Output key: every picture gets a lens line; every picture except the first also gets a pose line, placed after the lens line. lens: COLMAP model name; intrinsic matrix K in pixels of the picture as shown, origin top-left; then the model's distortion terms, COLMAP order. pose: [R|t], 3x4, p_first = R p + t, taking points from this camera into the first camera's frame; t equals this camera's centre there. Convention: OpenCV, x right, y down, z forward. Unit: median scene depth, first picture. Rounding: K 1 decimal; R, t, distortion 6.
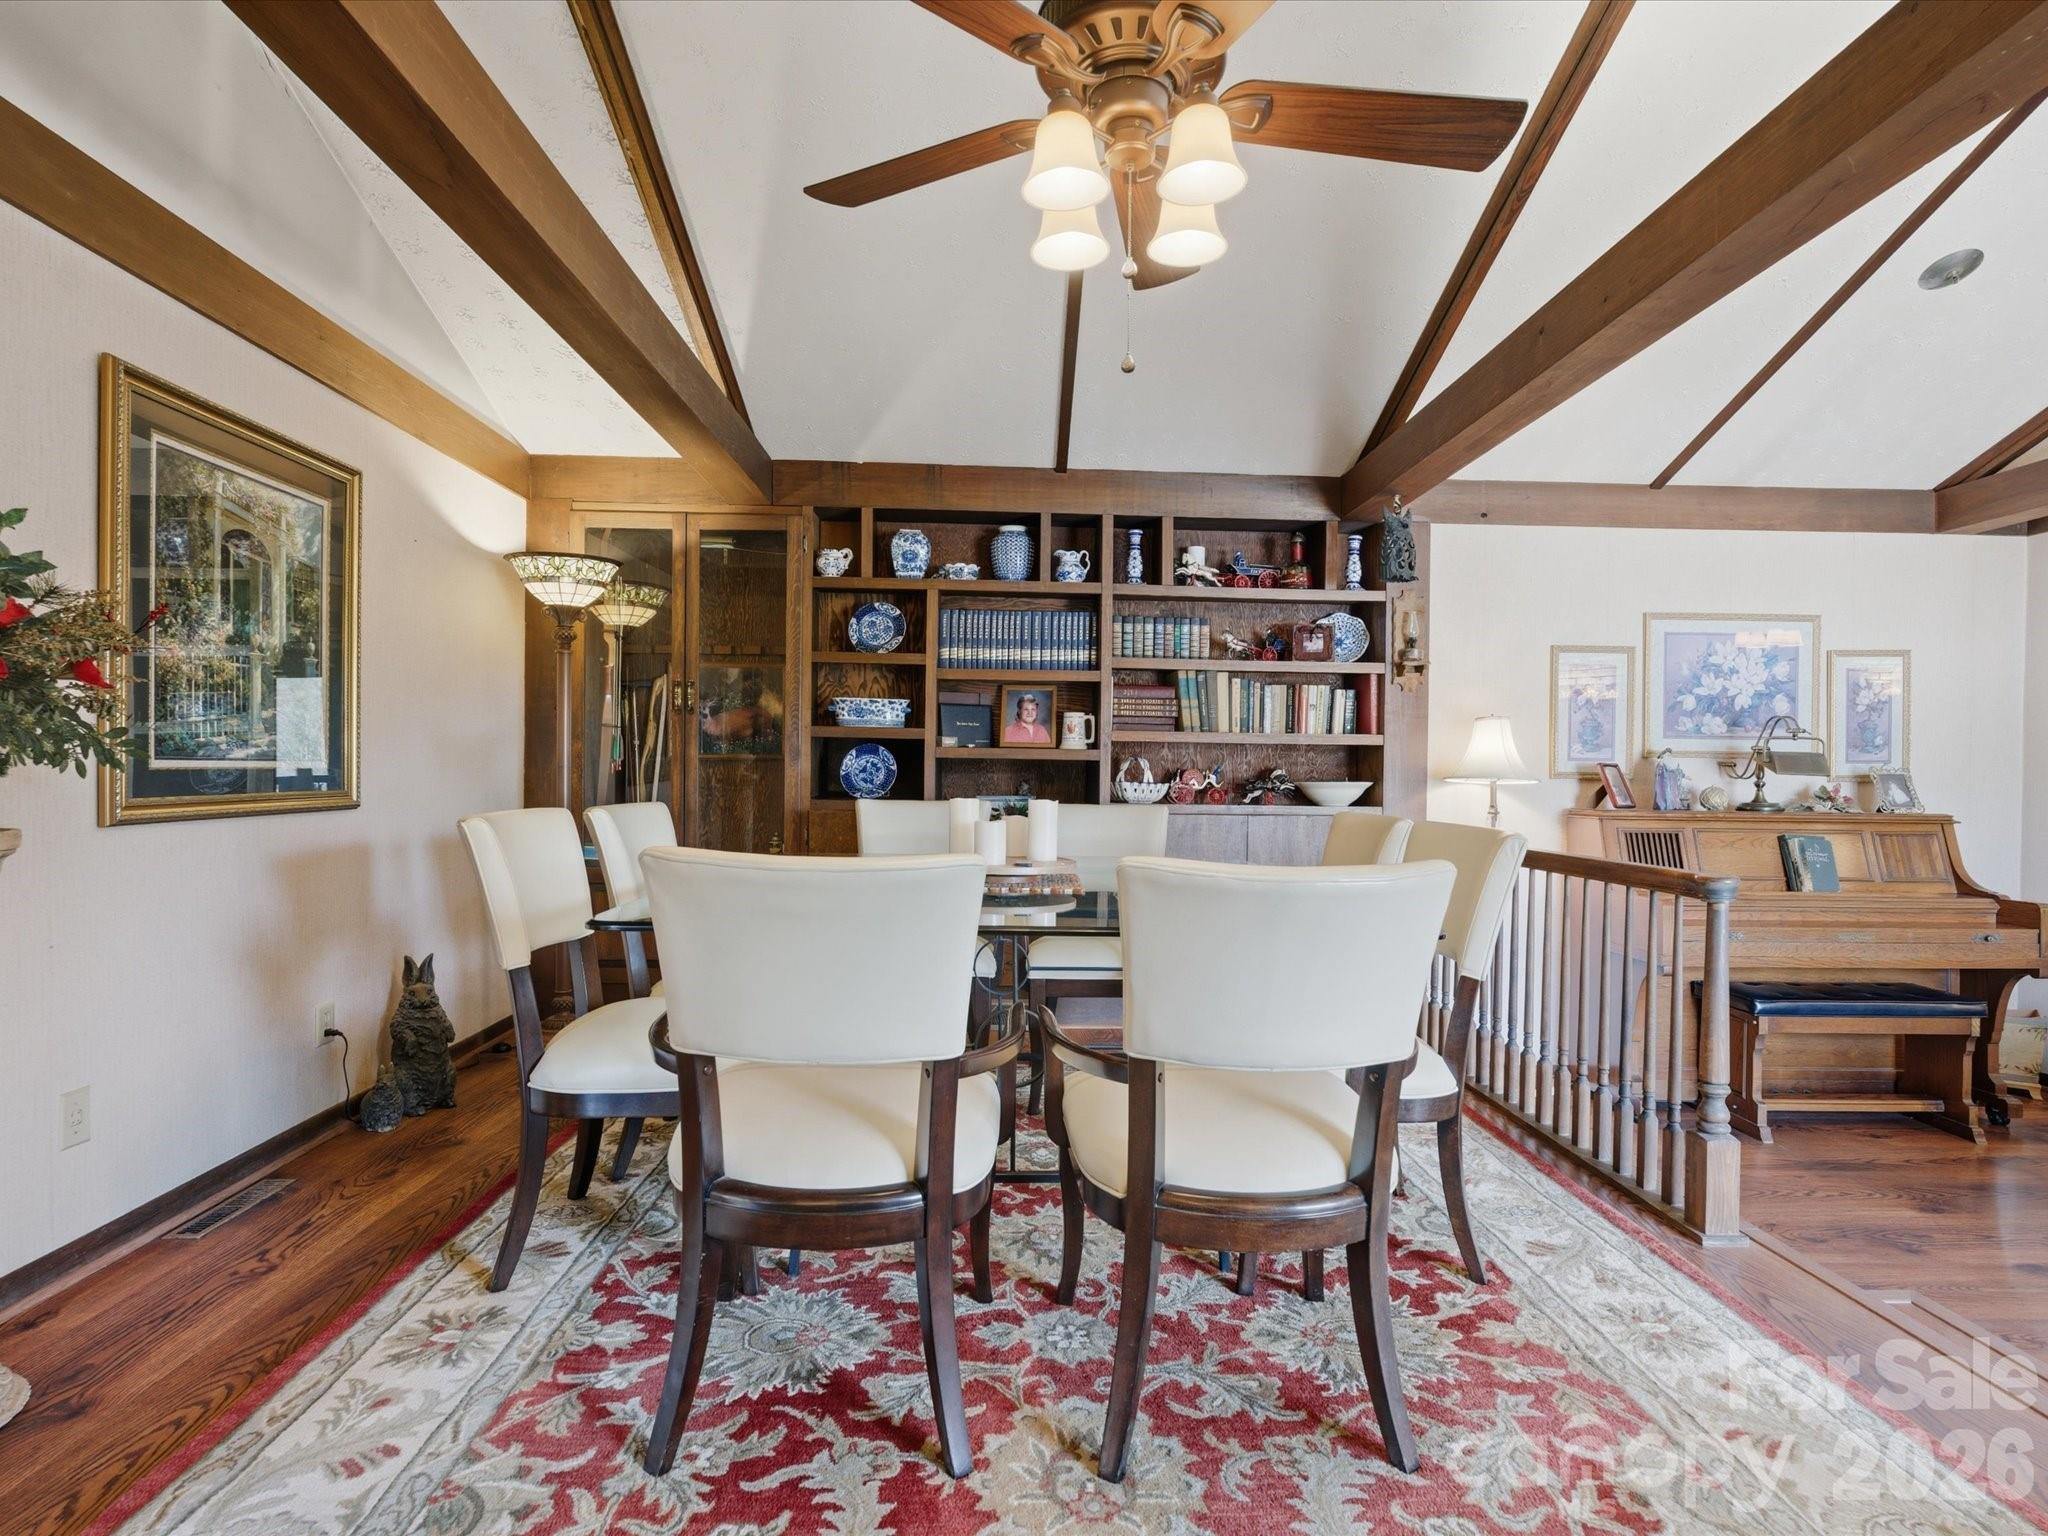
lens RADIAL K [[1039.8, 0, 1029.1], [0, 1039.8, 772.8], [0, 0, 1]] dist [-0.011346, 0.004646]
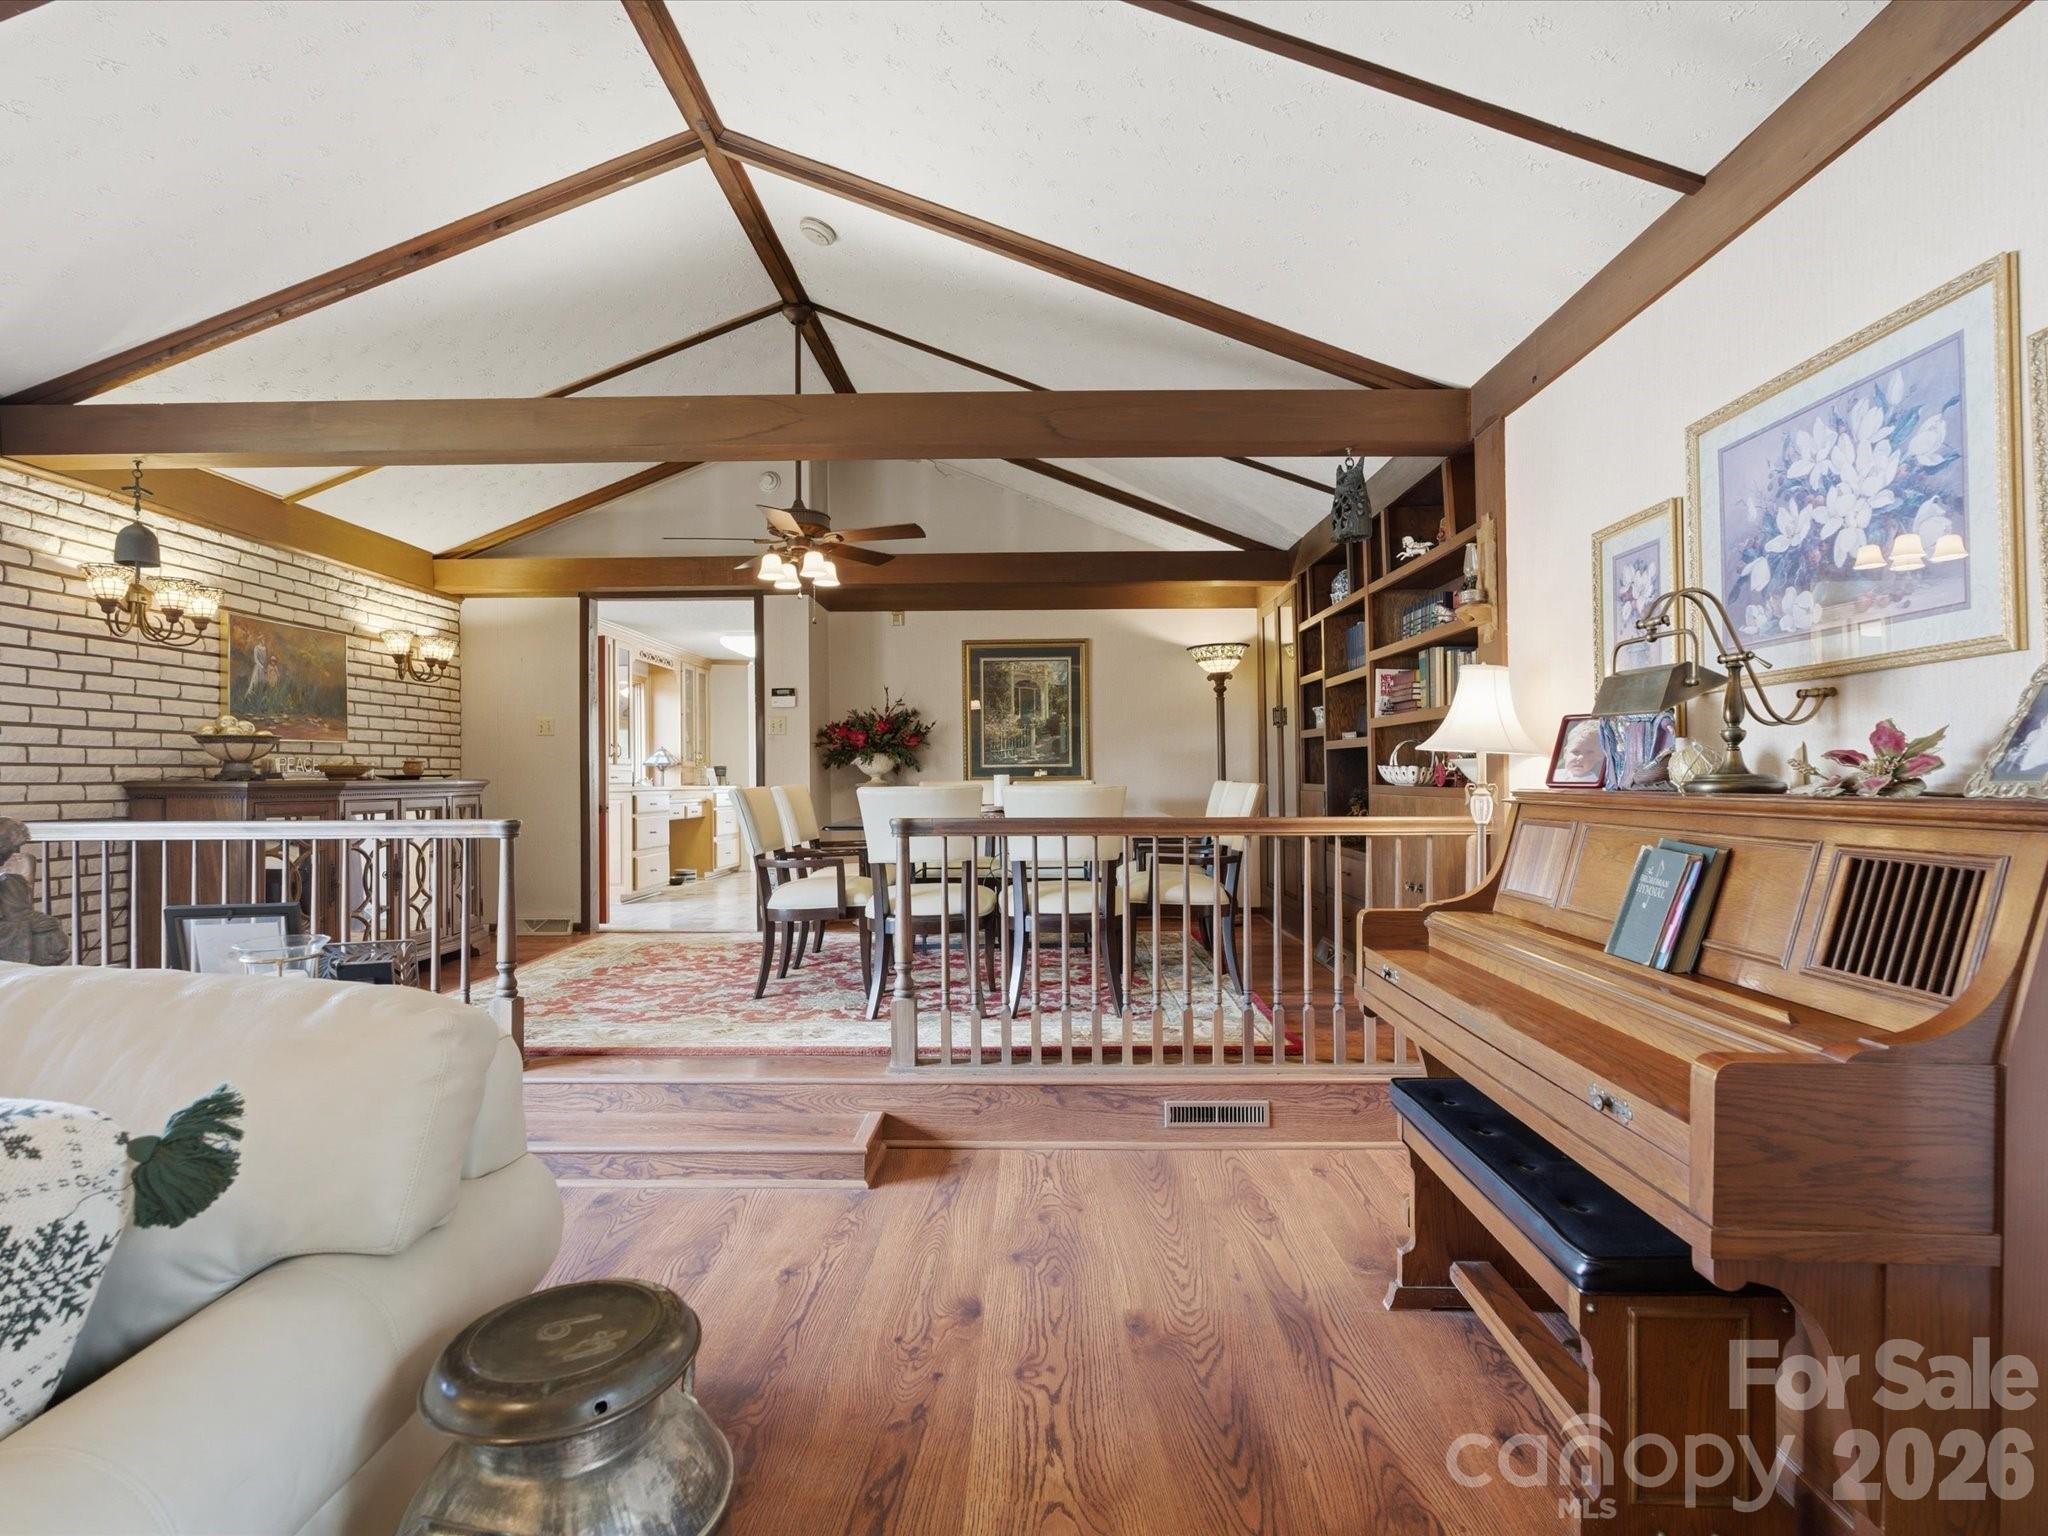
lens RADIAL K [[1039.8, 0, 1029.5], [0, 1039.8, 766.9], [0, 0, 1]] dist [-0.011346, 0.004646]
pose [[-0.052973, -0.025936, -0.998259, 1.181682], [-0.001603, 0.999664, -0.025887, 0.038075], [0.998595, 0.000229, -0.052997, 0.703729]]
